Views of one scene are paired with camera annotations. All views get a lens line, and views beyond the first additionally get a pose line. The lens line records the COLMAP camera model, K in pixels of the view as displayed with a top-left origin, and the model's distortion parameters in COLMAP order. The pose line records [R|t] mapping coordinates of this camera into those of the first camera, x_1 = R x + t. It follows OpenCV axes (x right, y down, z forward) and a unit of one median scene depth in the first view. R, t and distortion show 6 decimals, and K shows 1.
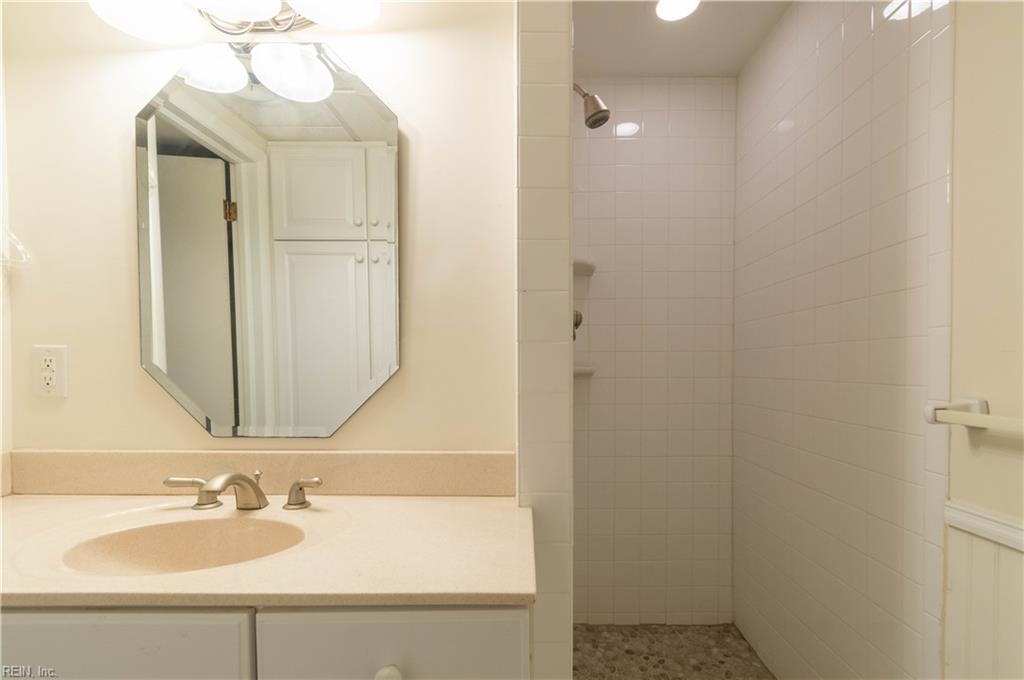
lens RADIAL K [[460.3, 0, 527.2], [0, 460.3, 374.4], [0, 0, 1]] dist [-0.000987, -0.001319]
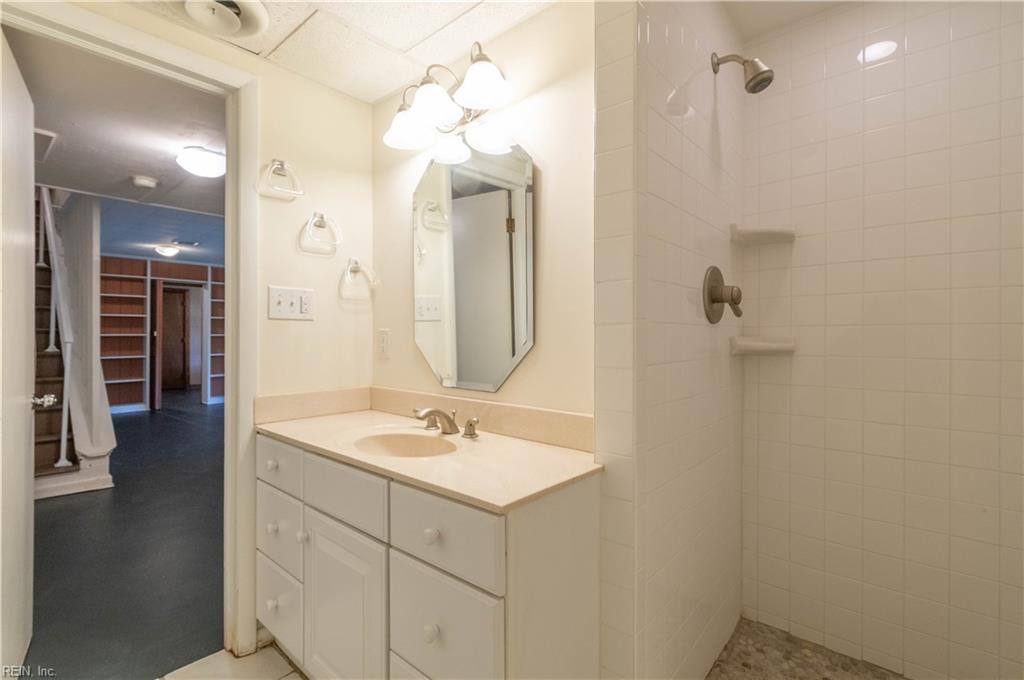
lens RADIAL K [[460.3, 0, 524.8], [0, 460.3, 339.6], [0, 0, 1]] dist [-0.000987, -0.001319]
pose [[0.769540, 0.008622, -0.638540, 0.392570], [-0.017535, 0.999817, -0.007632, -0.011725], [0.638358, 0.017070, 0.769550, -0.023847]]
